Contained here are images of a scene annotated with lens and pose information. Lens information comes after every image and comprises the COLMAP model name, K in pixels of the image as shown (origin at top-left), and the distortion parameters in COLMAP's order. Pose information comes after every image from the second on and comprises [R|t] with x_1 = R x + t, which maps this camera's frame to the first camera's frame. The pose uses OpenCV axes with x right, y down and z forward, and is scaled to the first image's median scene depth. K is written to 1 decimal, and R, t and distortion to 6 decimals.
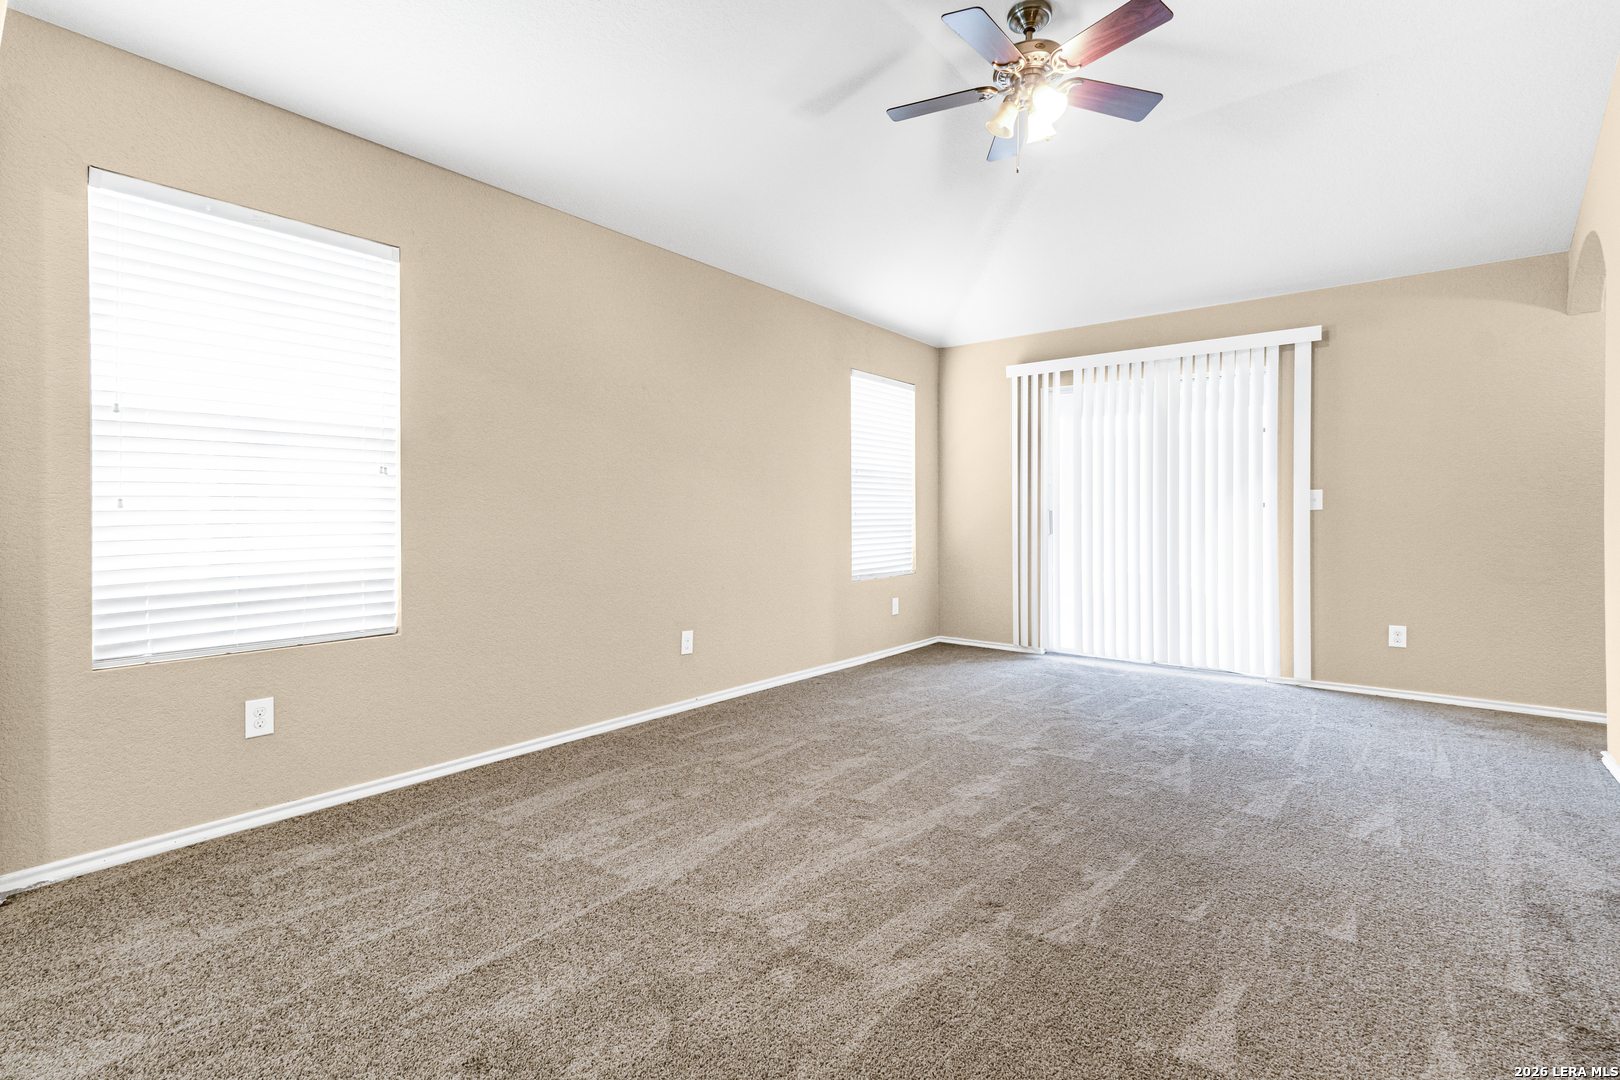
lens RADIAL K [[807.1, 0, 815.7], [0, 807.1, 540.1], [0, 0, 1]] dist [0.003466, 0.000303]
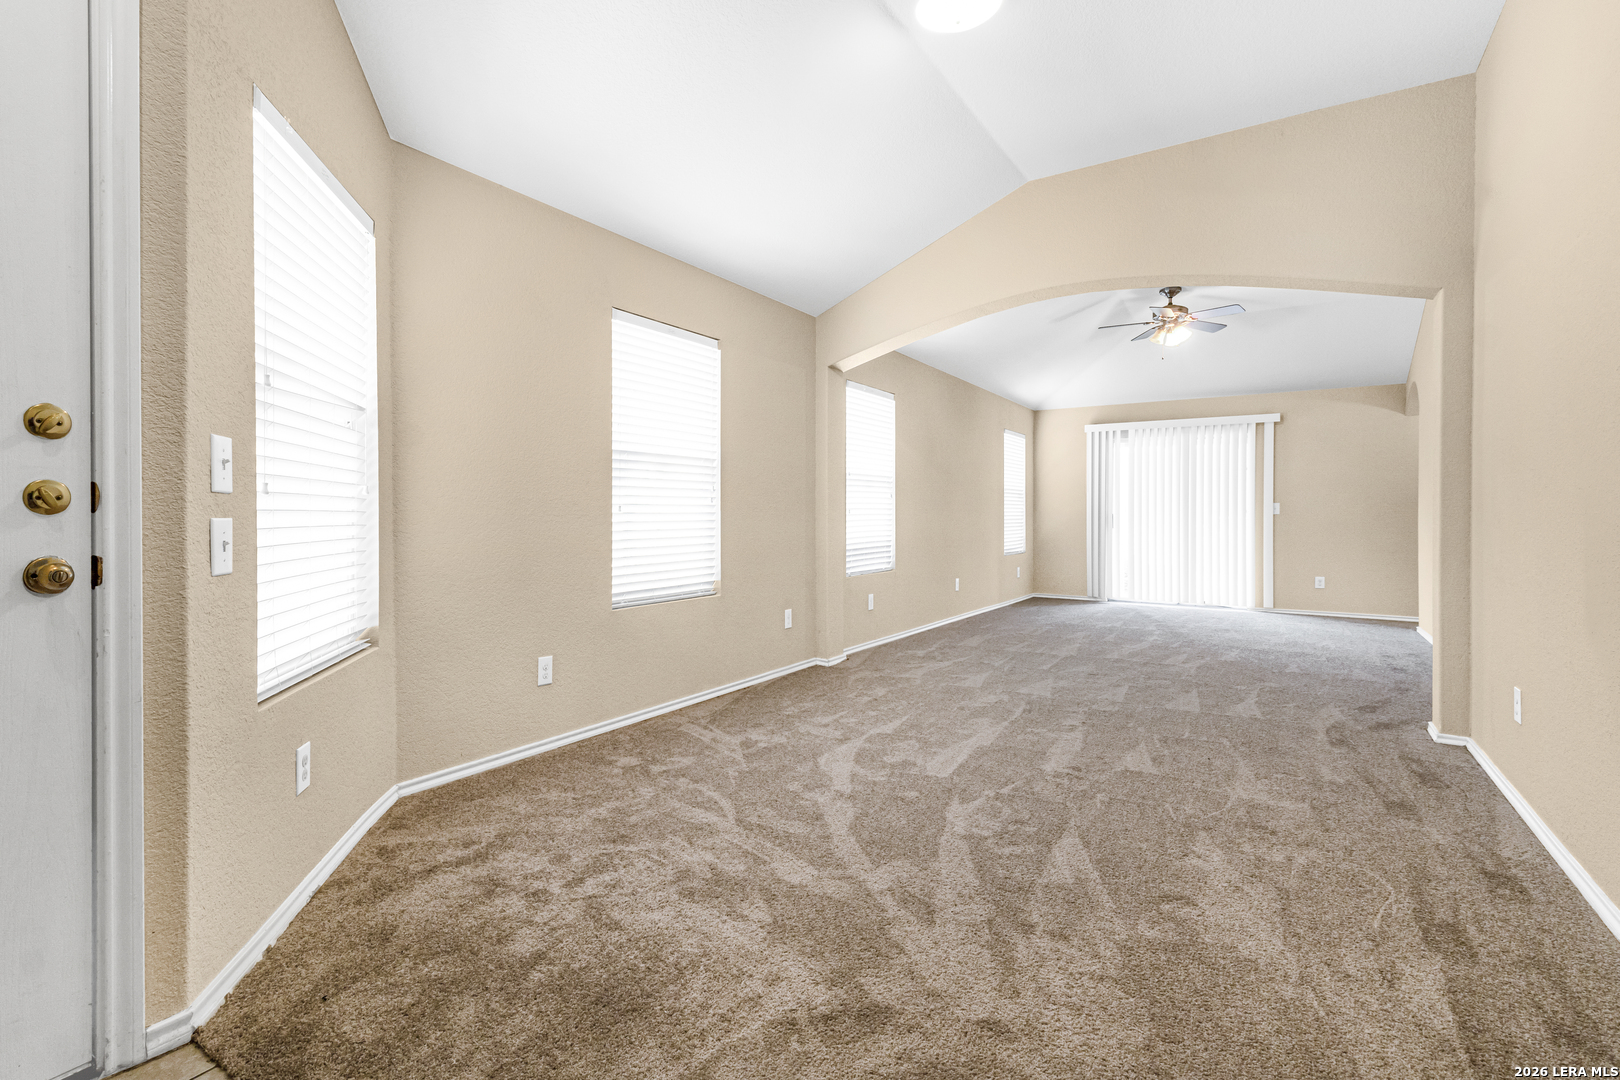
lens RADIAL K [[746.9, 0, 811.9], [0, 746.9, 539.5], [0, 0, 1]] dist [0.003731, 0.000816]
pose [[0.998305, 0.000110, 0.058203, -0.420265], [-0.000158, 1.000000, 0.000820, 0.014945], [-0.058203, -0.000828, 0.998304, -0.498731]]
